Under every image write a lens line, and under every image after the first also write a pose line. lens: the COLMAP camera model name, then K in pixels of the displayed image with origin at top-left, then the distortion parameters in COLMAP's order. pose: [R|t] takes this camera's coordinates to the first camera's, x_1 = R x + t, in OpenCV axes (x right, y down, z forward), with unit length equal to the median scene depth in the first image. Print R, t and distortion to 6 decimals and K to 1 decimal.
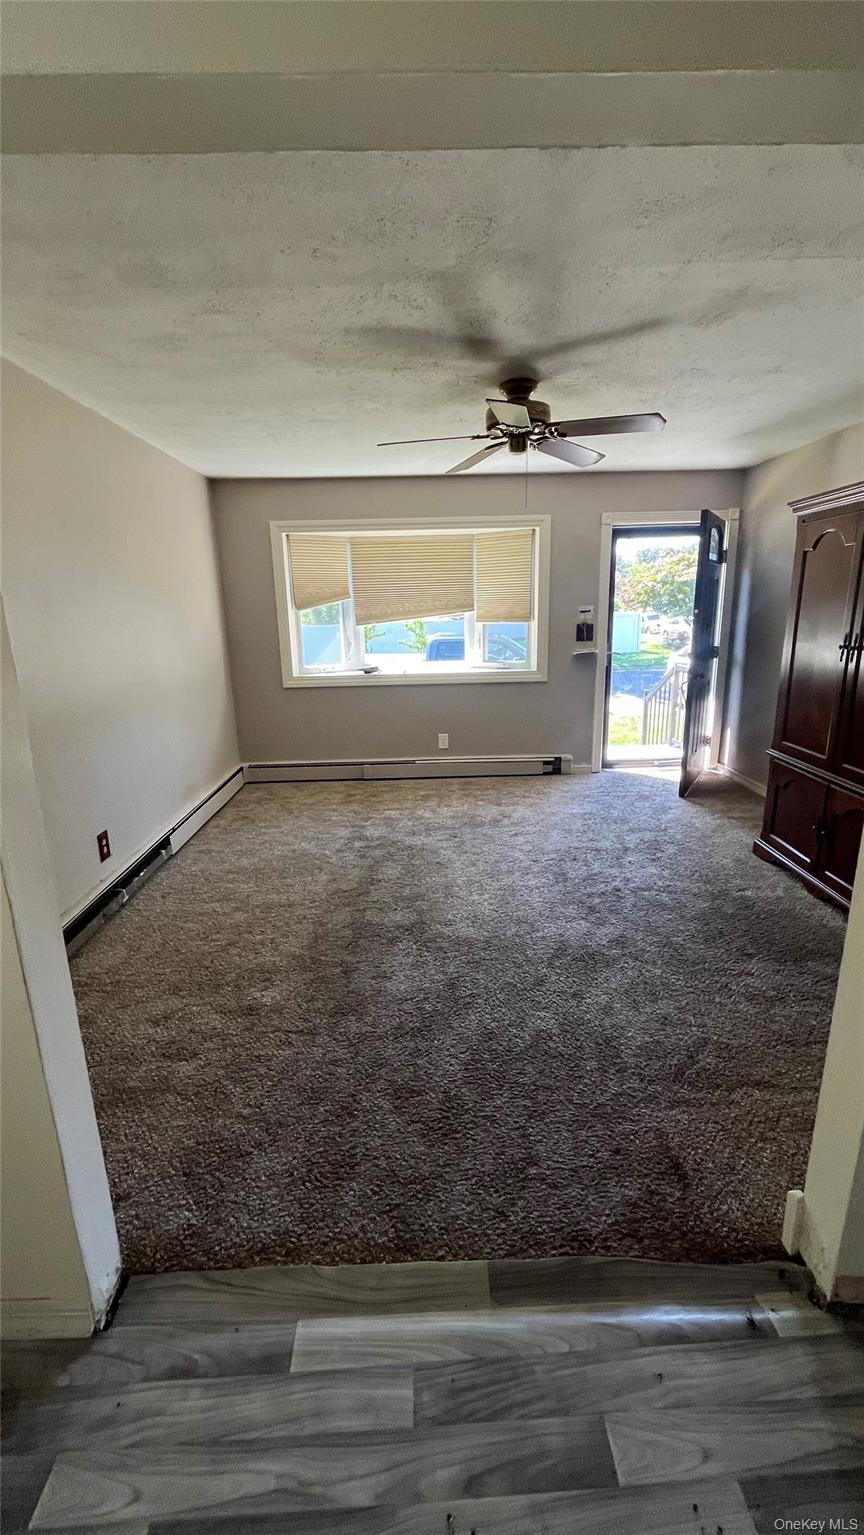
lens RADIAL K [[621.1, 0, 436.9], [0, 621.1, 762.5], [0, 0, 1]] dist [0.002250, -0.000202]
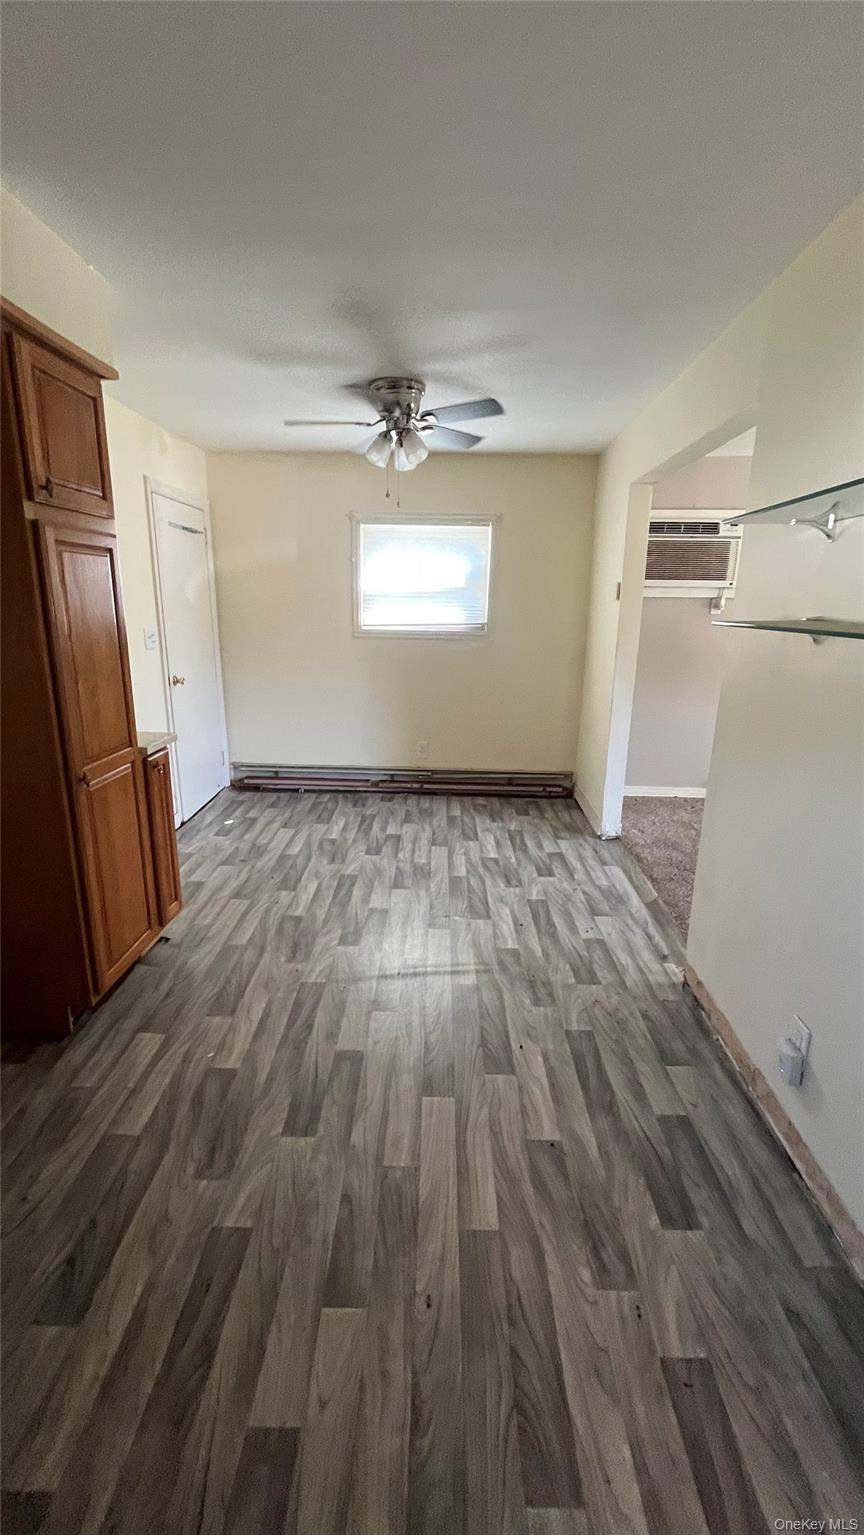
lens RADIAL K [[621.1, 0, 431.4], [0, 621.1, 762.5], [0, 0, 1]] dist [0.002250, -0.000202]
pose [[-0.060163, 0.273320, -0.960040, 2.596601], [-0.234011, 0.931117, 0.279750, -0.122047], [0.970371, 0.241490, 0.007941, 0.065127]]
